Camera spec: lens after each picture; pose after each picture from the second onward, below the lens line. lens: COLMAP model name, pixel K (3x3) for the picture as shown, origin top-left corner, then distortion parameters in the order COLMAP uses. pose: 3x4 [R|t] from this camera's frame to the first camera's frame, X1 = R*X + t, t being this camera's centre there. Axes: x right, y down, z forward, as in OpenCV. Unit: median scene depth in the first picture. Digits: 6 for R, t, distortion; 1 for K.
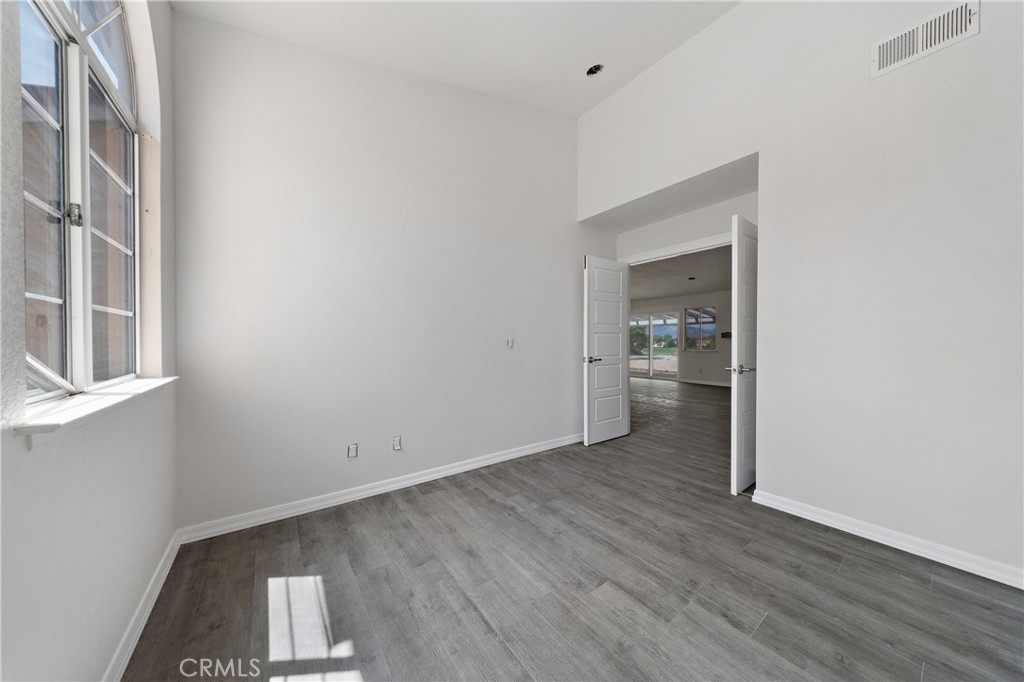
lens RADIAL K [[327.7, 0, 512.0], [0, 327.7, 341.0], [0, 0, 1]] dist [-0.020549, 0.000152]
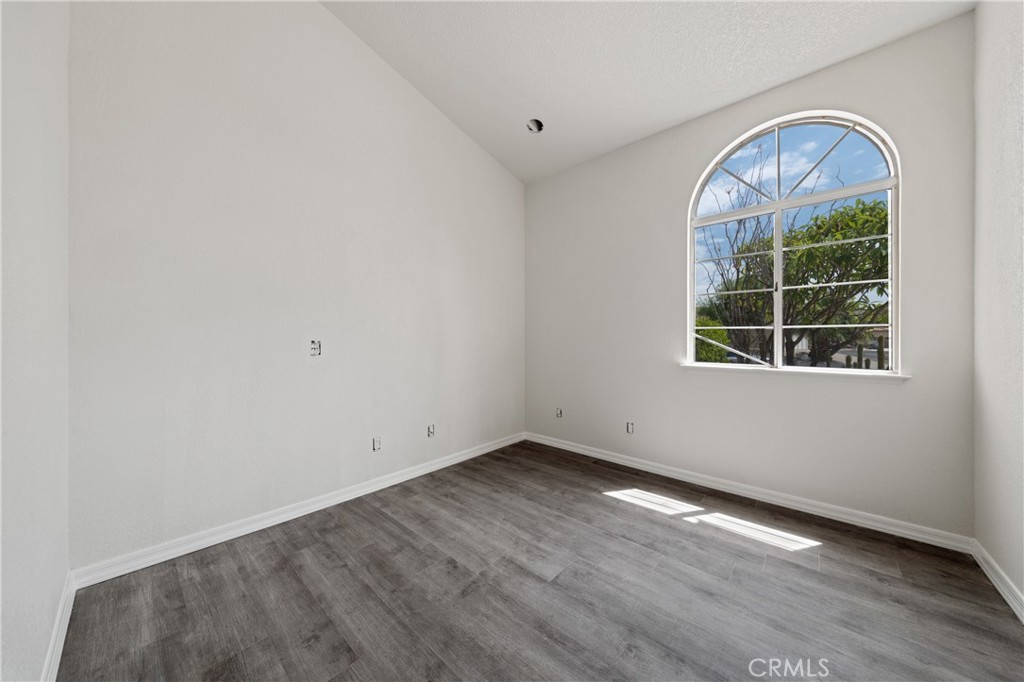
lens RADIAL K [[338.0, 0, 509.9], [0, 338.0, 339.7], [0, 0, 1]] dist [0.033877, -0.010289]
pose [[-0.977170, -0.007069, -0.212343, 0.678359], [-0.004709, 0.999921, -0.011614, 0.008120], [0.212408, -0.010349, -0.977126, 2.114253]]
